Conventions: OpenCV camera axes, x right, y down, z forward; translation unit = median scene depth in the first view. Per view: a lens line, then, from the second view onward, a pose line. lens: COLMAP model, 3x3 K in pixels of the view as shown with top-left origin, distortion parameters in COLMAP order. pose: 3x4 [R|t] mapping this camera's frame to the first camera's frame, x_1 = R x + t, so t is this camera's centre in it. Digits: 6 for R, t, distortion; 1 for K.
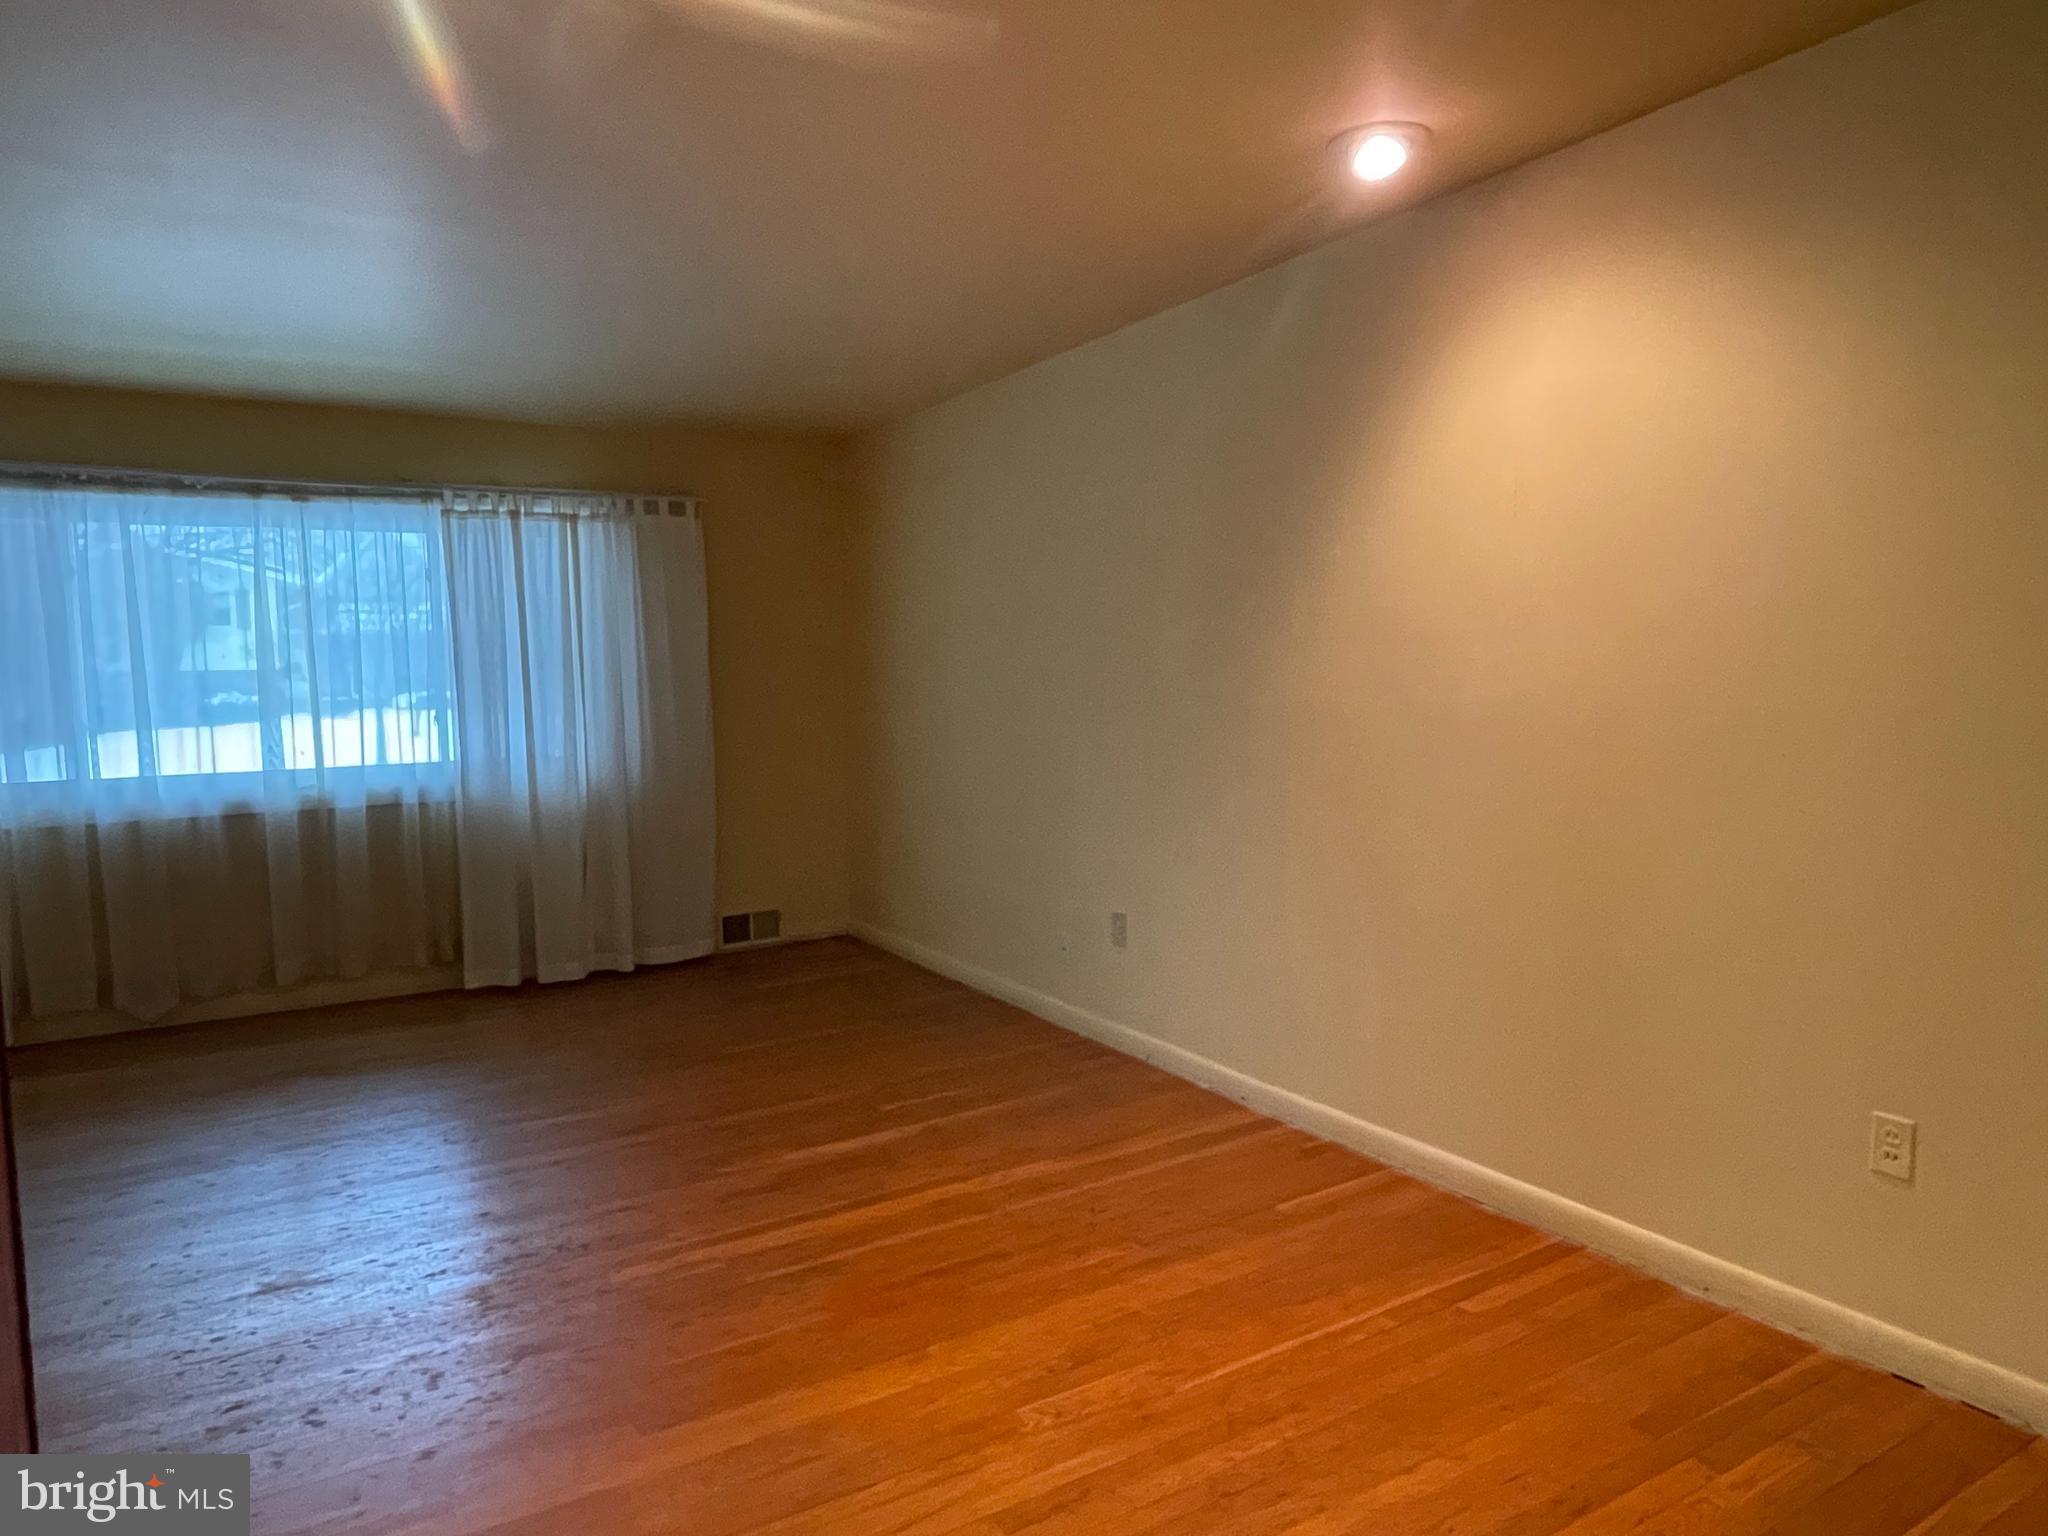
lens RADIAL K [[1273.4, 0, 1039.0], [0, 1273.4, 768.1], [0, 0, 1]] dist [0.004990, -0.009364]
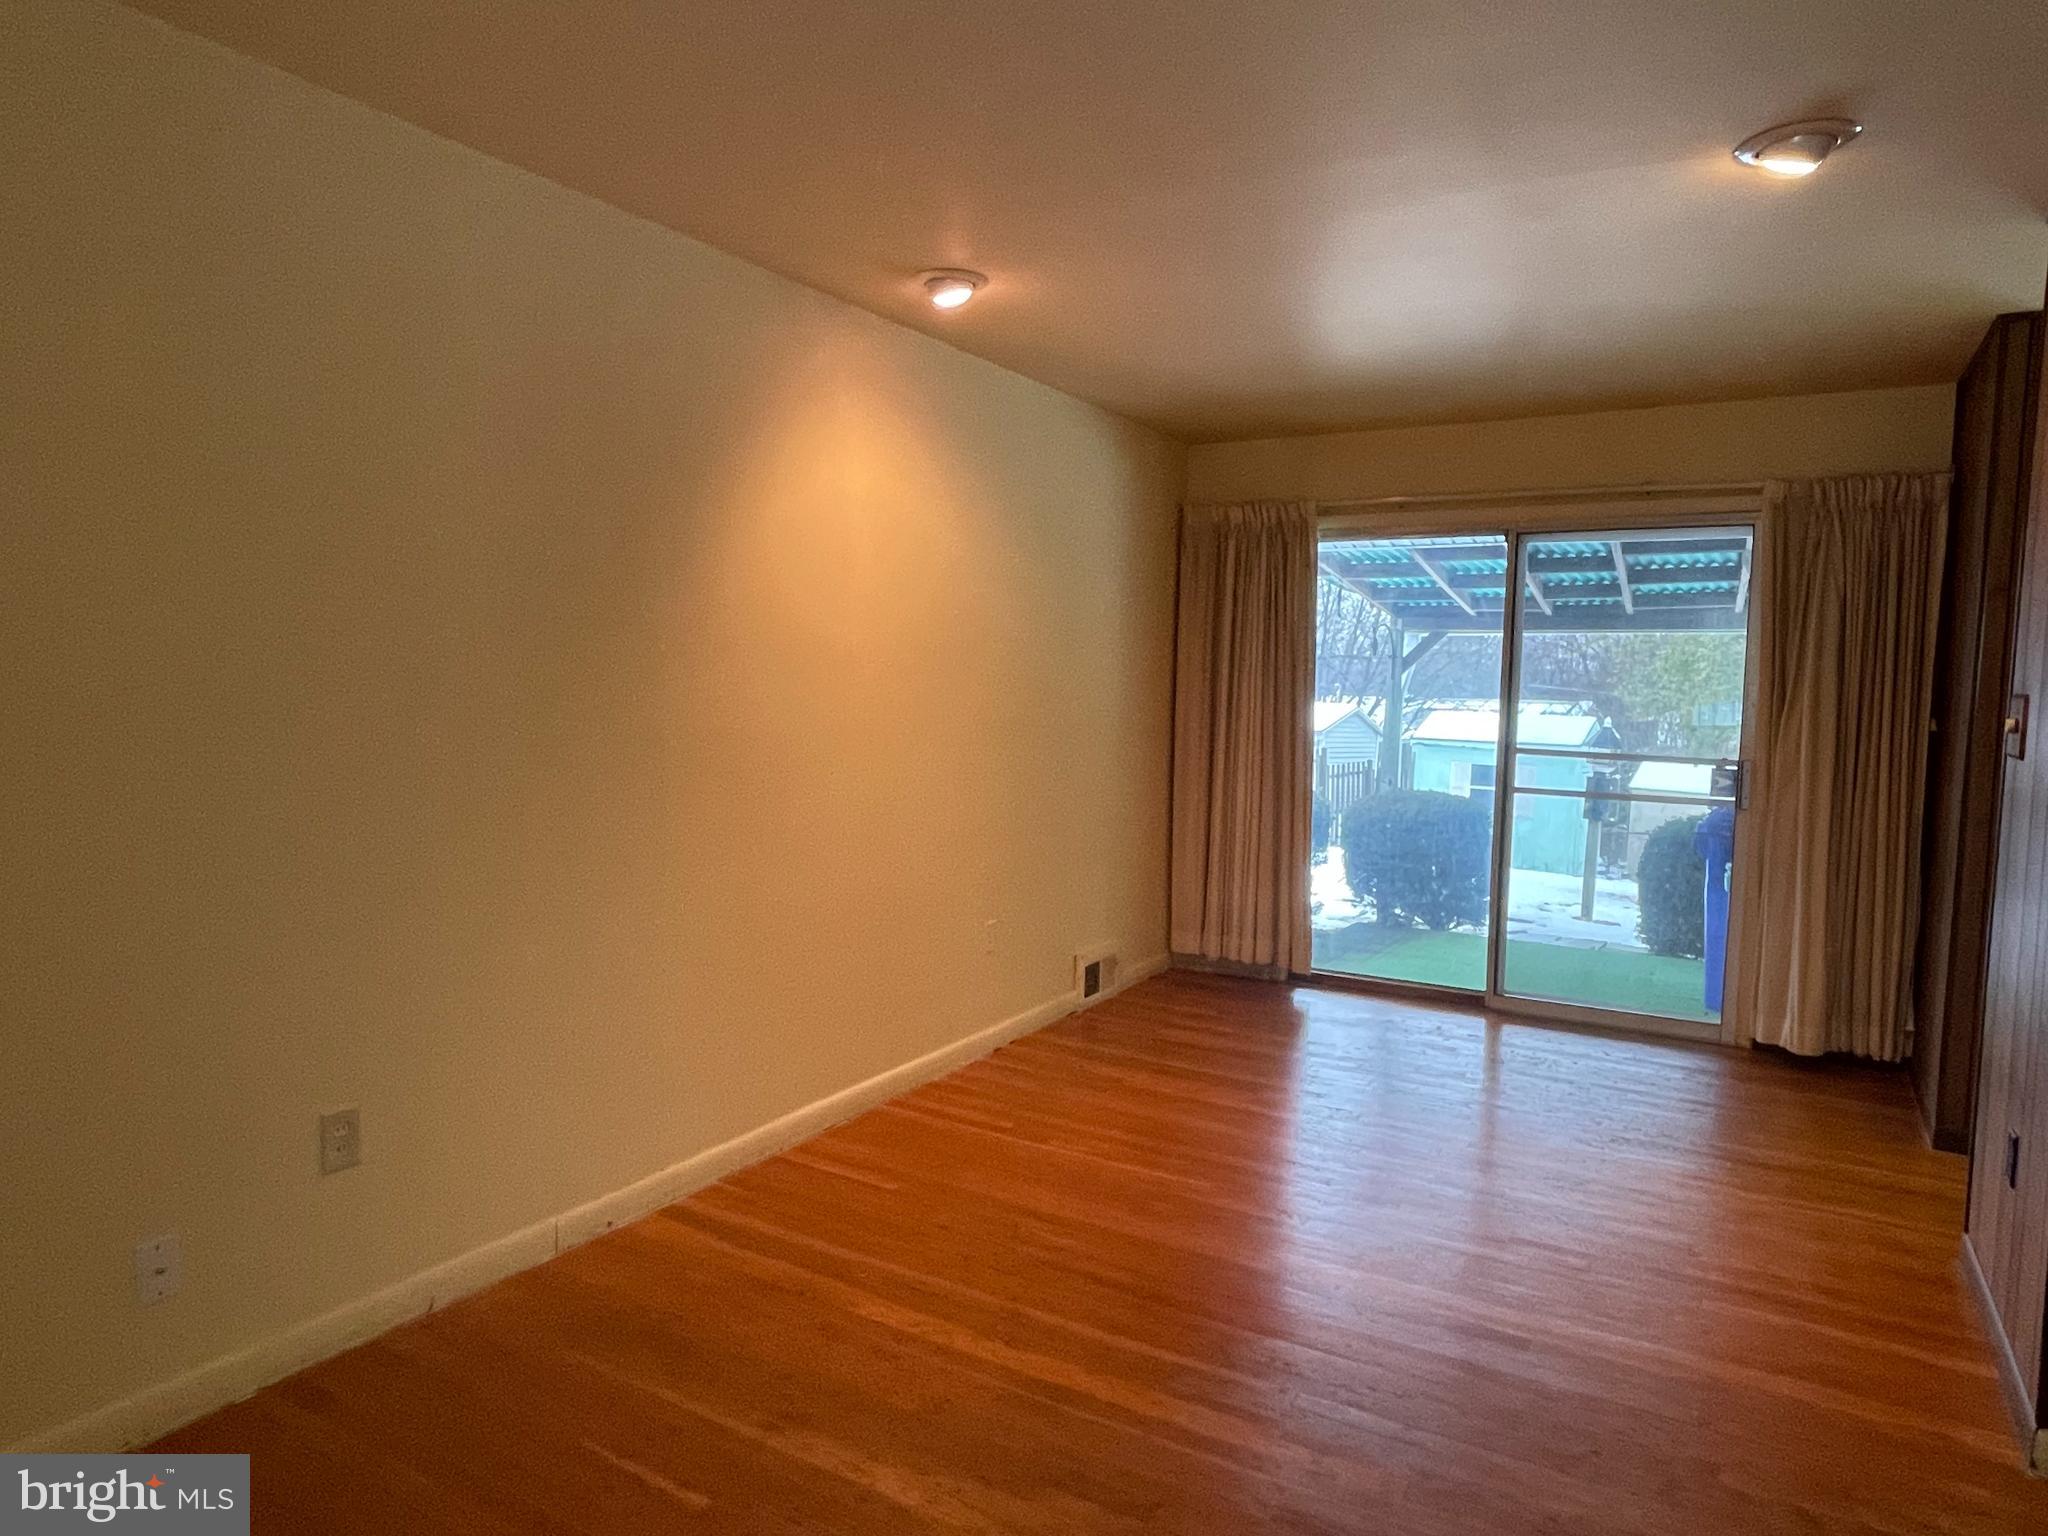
lens RADIAL K [[1273.4, 0, 1008.7], [0, 1273.4, 769.5], [0, 0, 1]] dist [0.004990, -0.009364]
pose [[-0.460753, -0.056258, 0.885743, -0.533287], [0.056236, 0.994133, 0.092395, -0.069260], [-0.885745, 0.092382, -0.454887, 0.918751]]
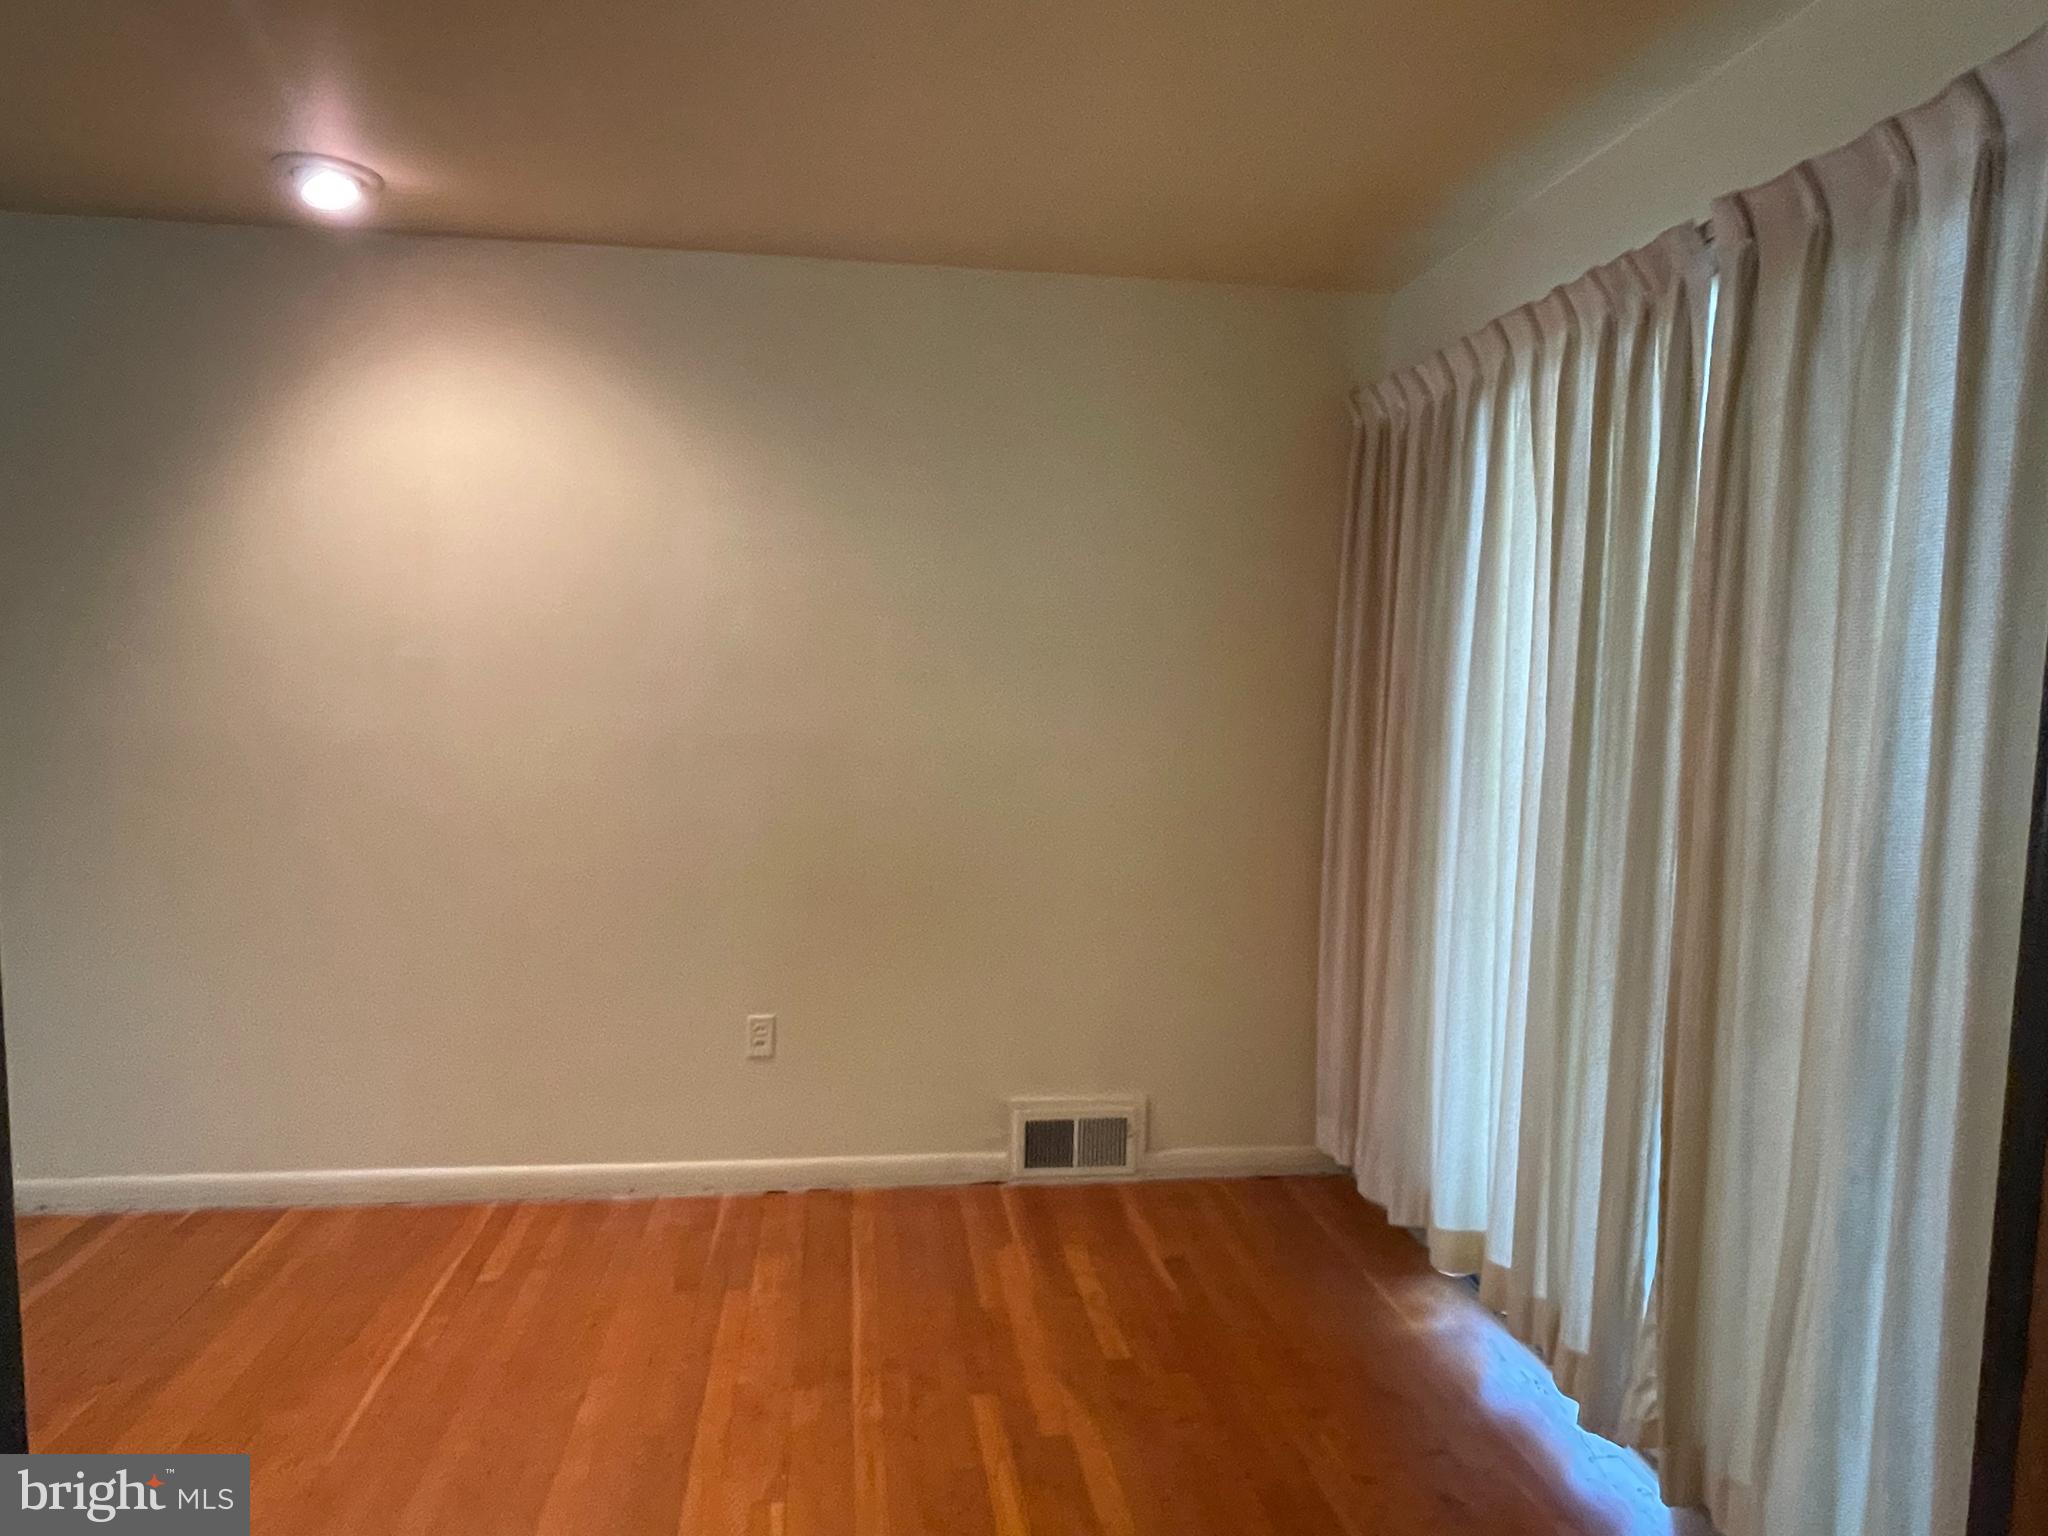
lens RADIAL K [[1273.4, 0, 1013.3], [0, 1273.4, 770.3], [0, 0, 1]] dist [0.004990, -0.009364]
pose [[0.412447, -0.037169, 0.910223, -0.261958], [0.040299, 0.998934, 0.022531, -0.013649], [-0.910090, 0.027388, 0.413505, 0.064631]]
